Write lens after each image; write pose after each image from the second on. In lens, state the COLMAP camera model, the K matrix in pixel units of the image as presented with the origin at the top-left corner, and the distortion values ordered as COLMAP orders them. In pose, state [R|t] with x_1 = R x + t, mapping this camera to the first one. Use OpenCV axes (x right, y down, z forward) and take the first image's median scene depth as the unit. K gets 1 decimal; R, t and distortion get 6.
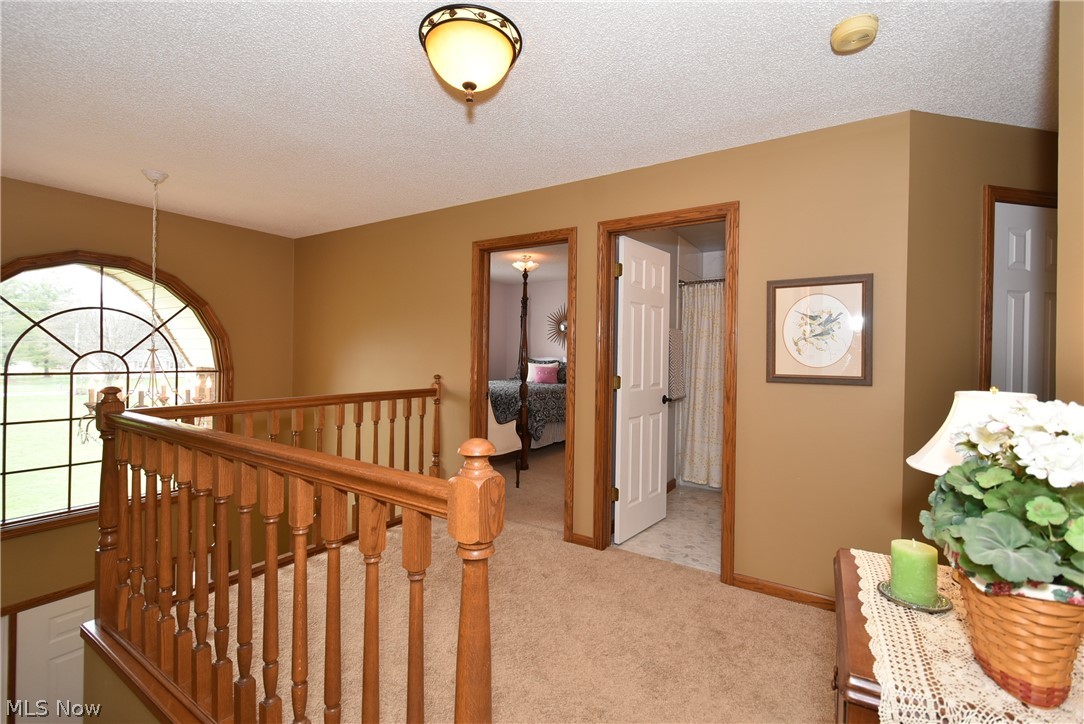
lens RADIAL K [[454.3, 0, 542.0], [0, 454.3, 362.0], [0, 0, 1]] dist [0.000006, -0.000002]
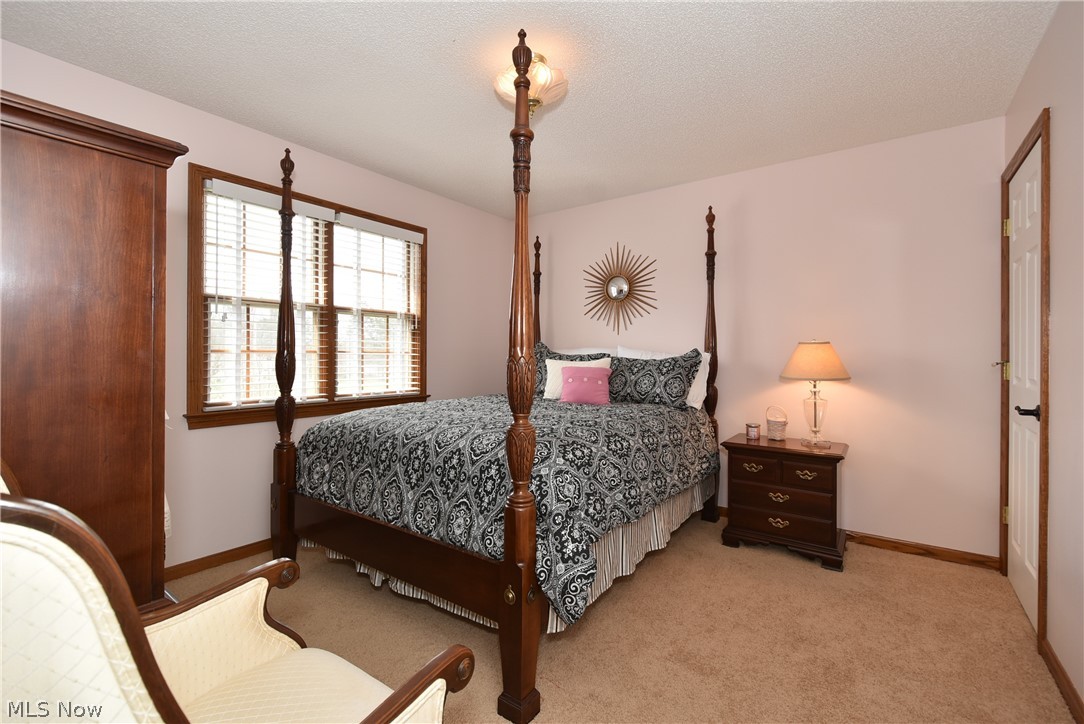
lens RADIAL K [[490.7, 0, 542.0], [0, 490.7, 362.0], [0, 0, 1]] dist [-0.000006, -0.000003]
pose [[0.998354, -0.010261, -0.056433, -0.005872], [0.010171, 0.999947, -0.001873, 0.005851], [0.056450, 0.001296, 0.998405, 0.490920]]
